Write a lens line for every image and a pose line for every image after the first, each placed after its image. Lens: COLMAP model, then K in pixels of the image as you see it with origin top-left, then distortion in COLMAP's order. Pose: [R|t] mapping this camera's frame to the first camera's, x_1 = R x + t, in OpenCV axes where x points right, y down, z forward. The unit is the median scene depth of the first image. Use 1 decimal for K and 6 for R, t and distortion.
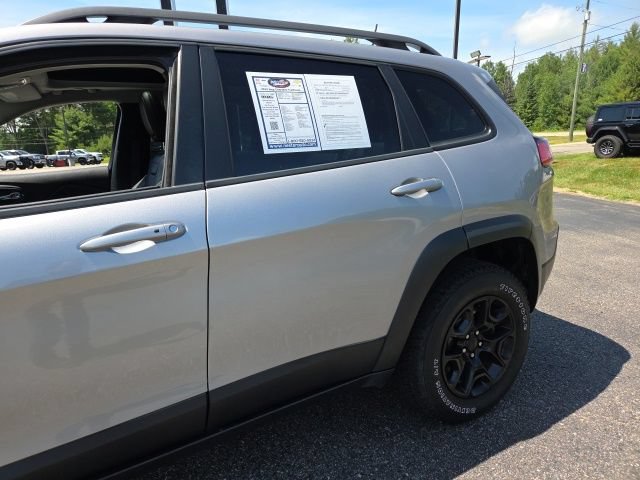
lens RADIAL K [[419.3, 0, 316.7], [0, 419.3, 237.6], [0, 0, 1]] dist [0.084556, -0.075260]
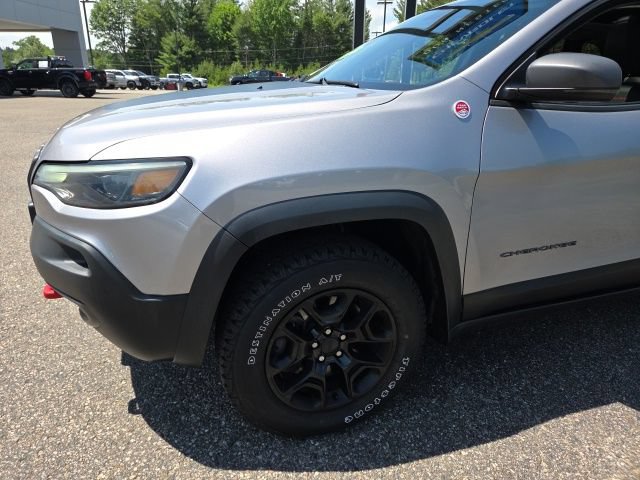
lens RADIAL K [[424.1, 0, 321.6], [0, 424.1, 233.9], [0, 0, 1]] dist [0.063677, -0.051364]
pose [[0.981447, 0.121139, -0.148615, -0.857016], [-0.101693, 0.986001, 0.132136, 0.166732], [0.162542, -0.114571, 0.980027, -0.426838]]
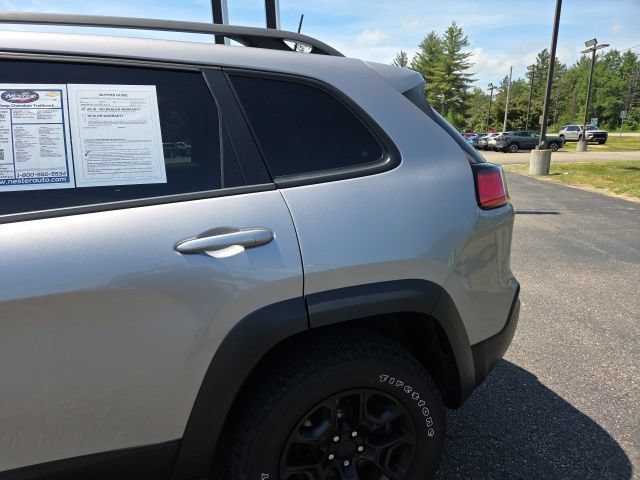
lens RADIAL K [[387.9, 0, 319.0], [0, 387.9, 243.5], [0, 0, 1]] dist [0.076712, -0.051467]
pose [[0.972554, 0.060707, -0.224620, 0.500498], [-0.056840, 0.998103, 0.023647, -0.128953], [0.225629, -0.010231, 0.974160, 0.362752]]
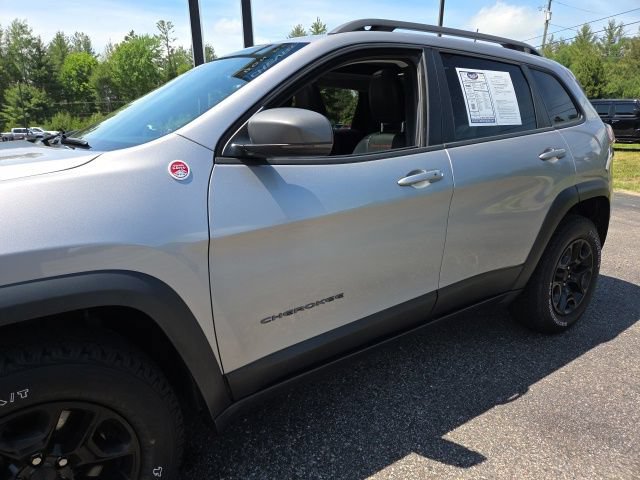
lens RADIAL K [[419.3, 0, 316.7], [0, 419.3, 237.6], [0, 0, 1]] dist [0.084556, -0.075260]
pose [[0.995690, 0.009061, 0.092296, -0.607720], [-0.011672, 0.999546, 0.027792, 0.111623], [-0.092003, -0.028750, 0.995344, -0.305203]]
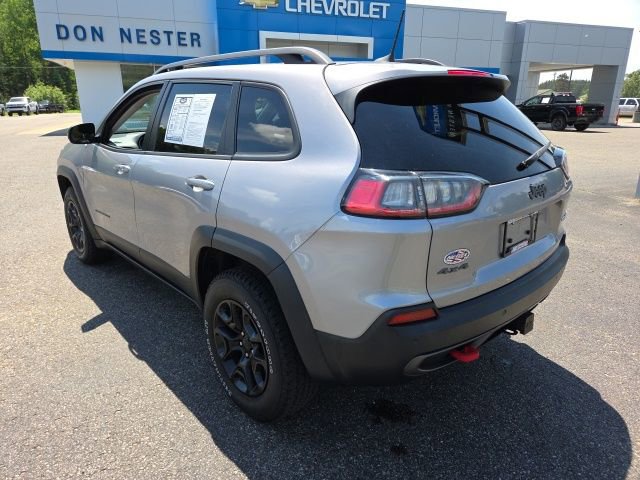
lens RADIAL K [[419.3, 0, 316.7], [0, 419.3, 237.6], [0, 0, 1]] dist [0.084556, -0.075260]
pose [[0.227532, 0.334299, -0.914589, 1.447680], [-0.235756, 0.930194, 0.281352, -0.383623], [0.944801, 0.151604, 0.290462, 0.916767]]
